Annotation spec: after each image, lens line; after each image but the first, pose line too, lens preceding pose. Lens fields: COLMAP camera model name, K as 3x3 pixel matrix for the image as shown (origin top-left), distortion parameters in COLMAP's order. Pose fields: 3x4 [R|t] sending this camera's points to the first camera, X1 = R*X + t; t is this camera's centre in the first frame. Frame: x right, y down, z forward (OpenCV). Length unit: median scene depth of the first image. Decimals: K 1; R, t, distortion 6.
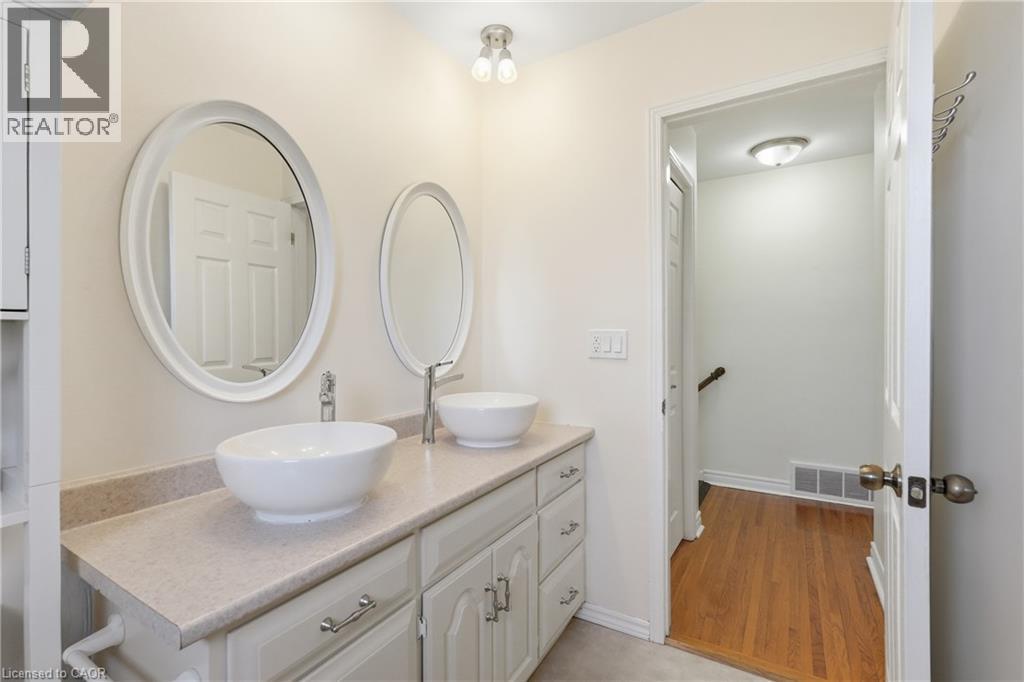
lens RADIAL K [[449.6, 0, 508.2], [0, 449.6, 336.3], [0, 0, 1]] dist [-0.008401, 0.000707]
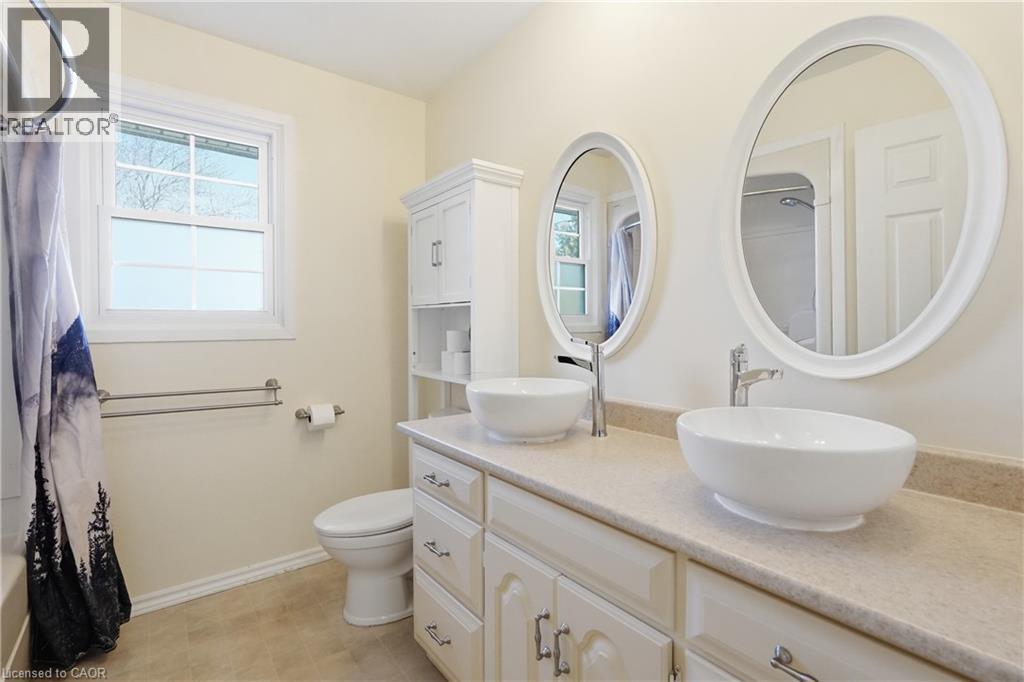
lens RADIAL K [[388.8, 0, 512.7], [0, 388.8, 313.5], [0, 0, 1]] dist [-0.001112, 0.000050]
pose [[-0.246932, 0.003740, -0.969026, 0.502139], [0.013671, 0.999906, 0.000376, 0.014446], [0.968936, -0.013155, -0.246960, 0.875945]]
